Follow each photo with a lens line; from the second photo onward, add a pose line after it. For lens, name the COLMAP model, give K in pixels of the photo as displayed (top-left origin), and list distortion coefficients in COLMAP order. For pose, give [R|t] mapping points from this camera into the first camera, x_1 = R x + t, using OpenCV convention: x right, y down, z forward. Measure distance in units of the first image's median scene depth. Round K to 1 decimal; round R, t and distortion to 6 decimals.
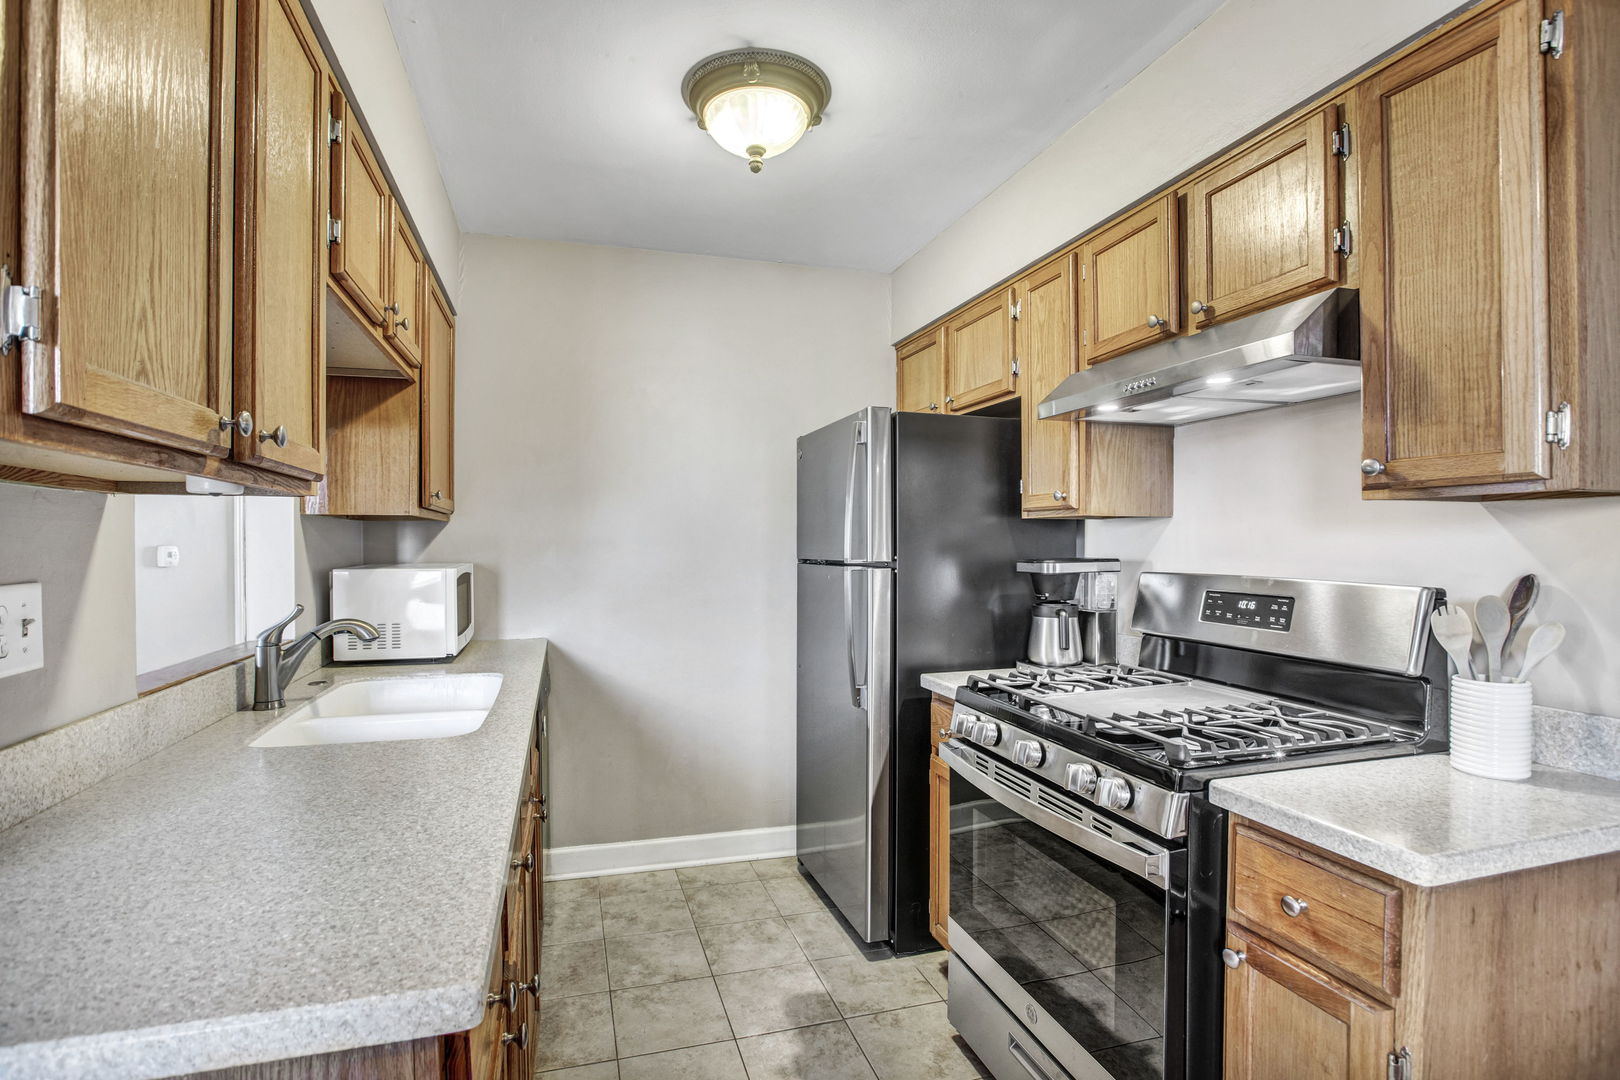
lens RADIAL K [[766.8, 0, 789.0], [0, 766.8, 547.1], [0, 0, 1]] dist [-0.027870, 0.000504]
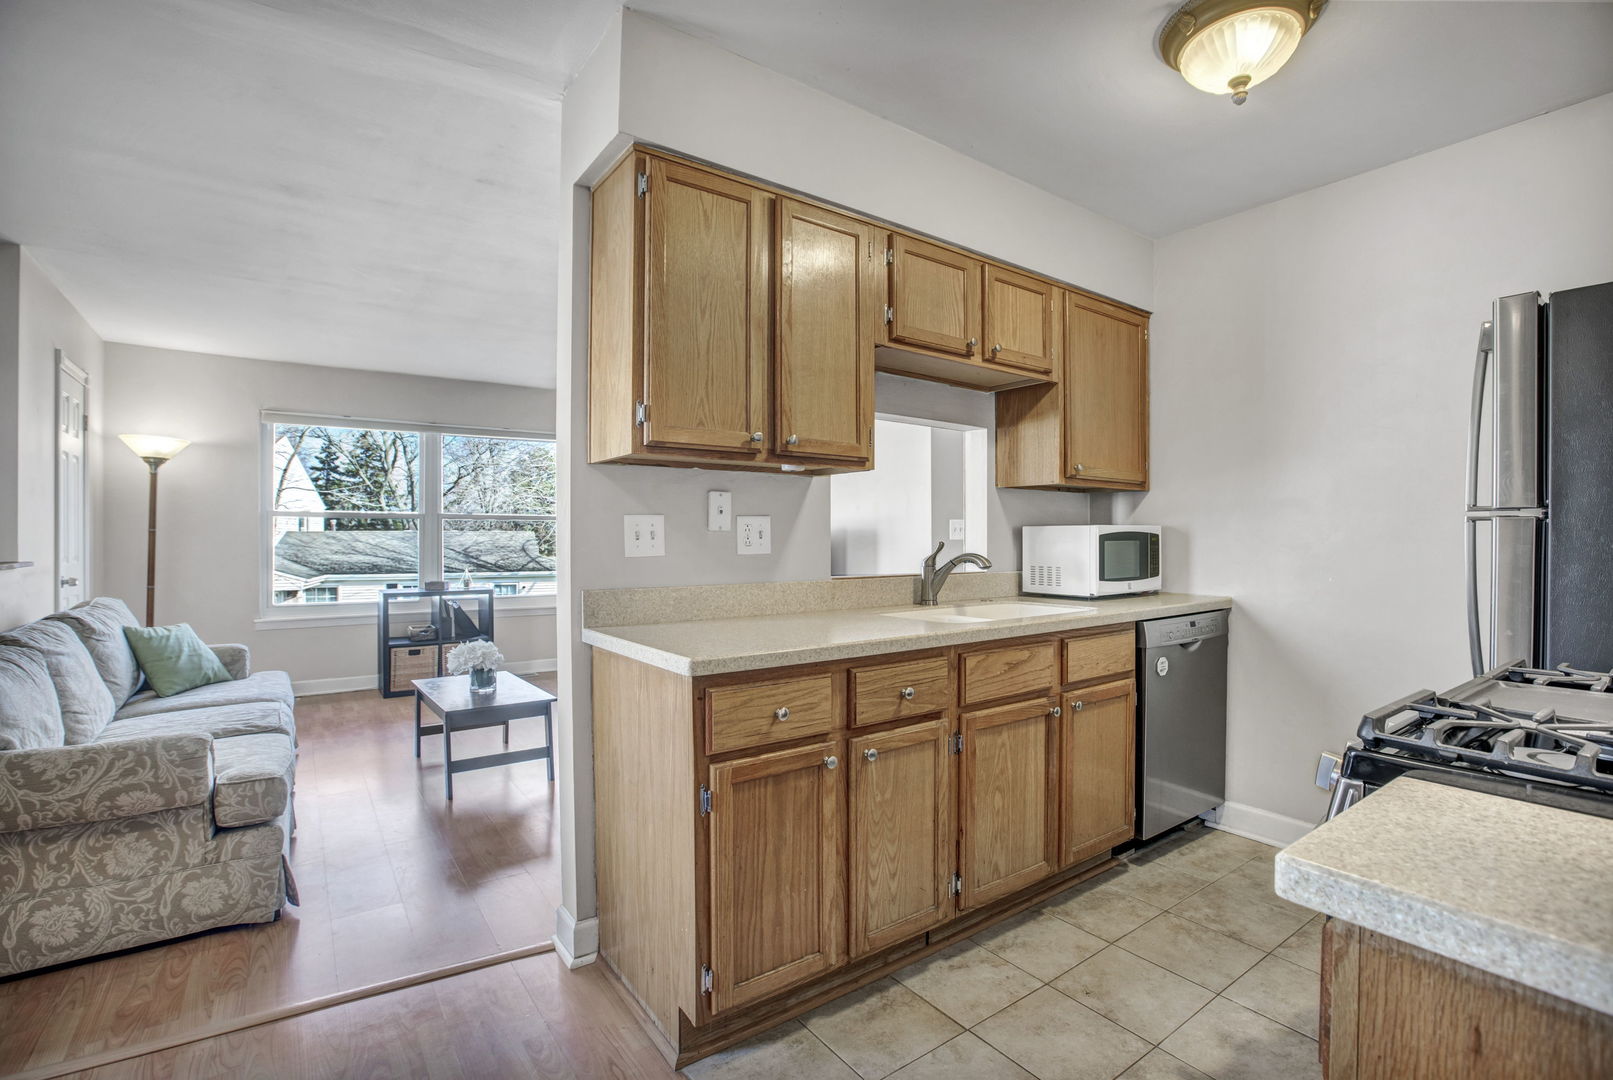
lens RADIAL K [[757.4, 0, 813.8], [0, 757.4, 540.7], [0, 0, 1]] dist [-0.027745, 0.000008]
pose [[0.352134, 0.006979, -0.935923, 0.541321], [-0.005824, 0.999969, 0.005265, 0.048869], [0.935931, 0.003596, 0.352164, 0.138128]]
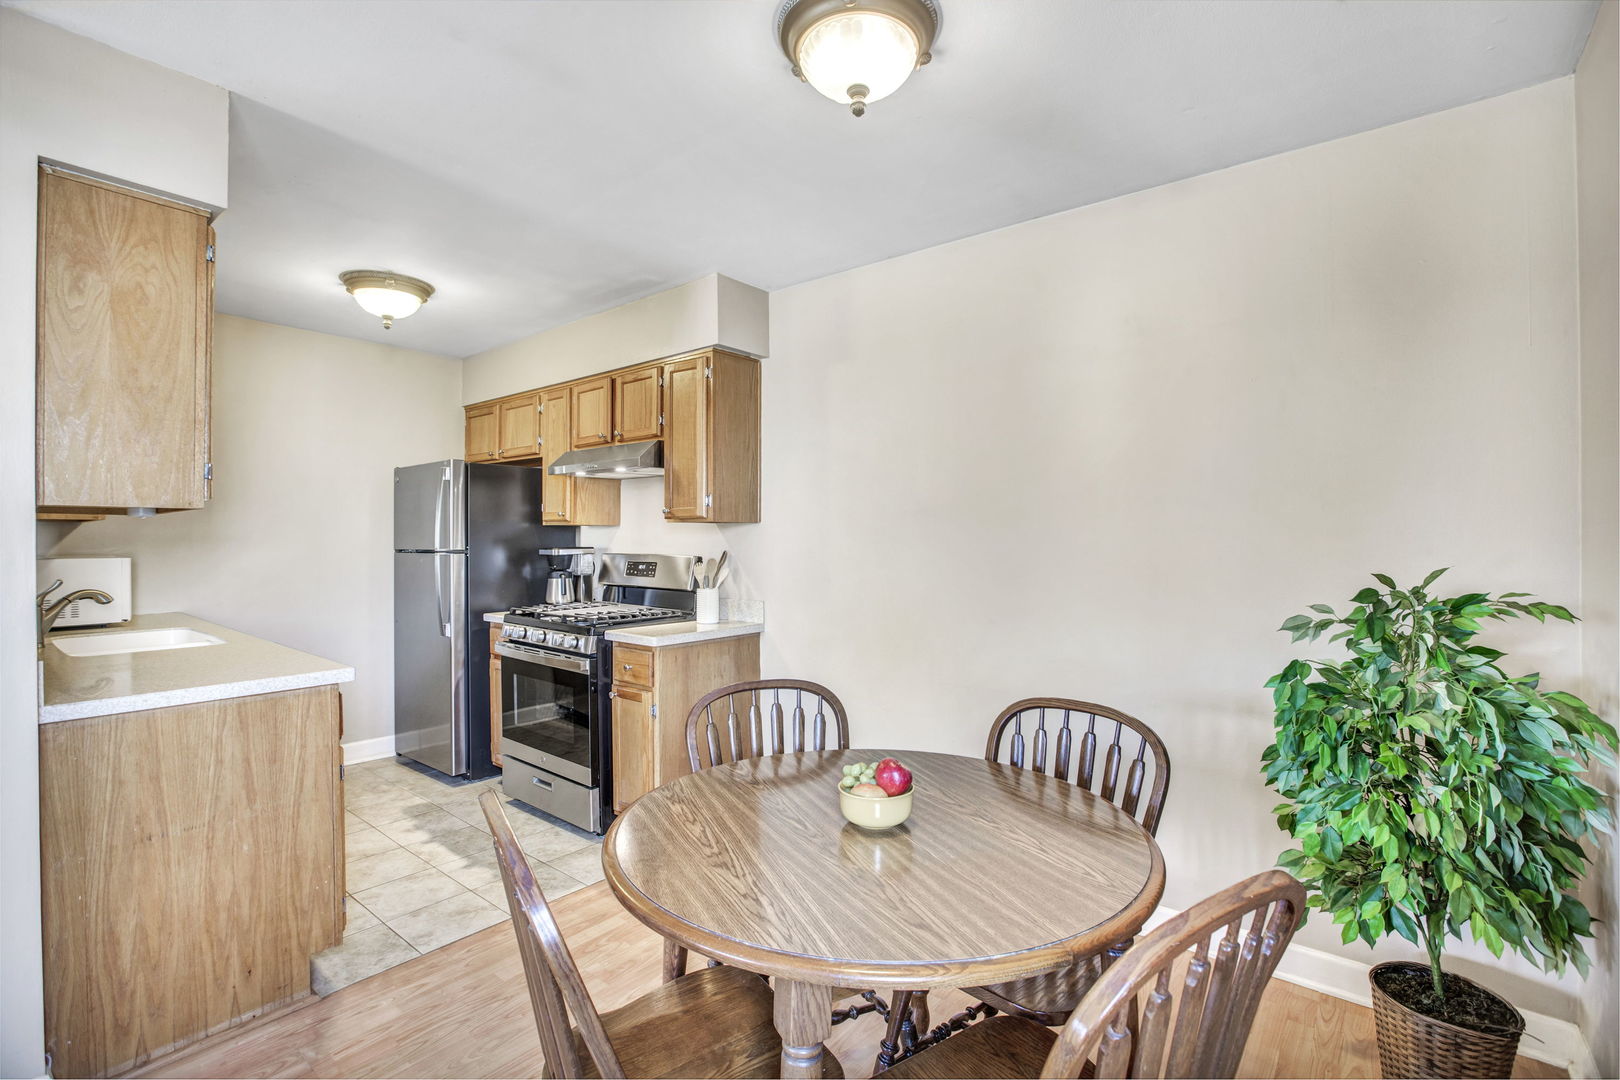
lens RADIAL K [[713.8, 0, 810.0], [0, 713.8, 540.0], [0, 0, 1]] dist [-0.053243, 0.000114]
pose [[0.819610, -0.001091, 0.572920, -0.156801], [0.002525, 0.999995, -0.001707, 0.001964], [-0.572916, 0.002846, 0.819609, -0.840385]]
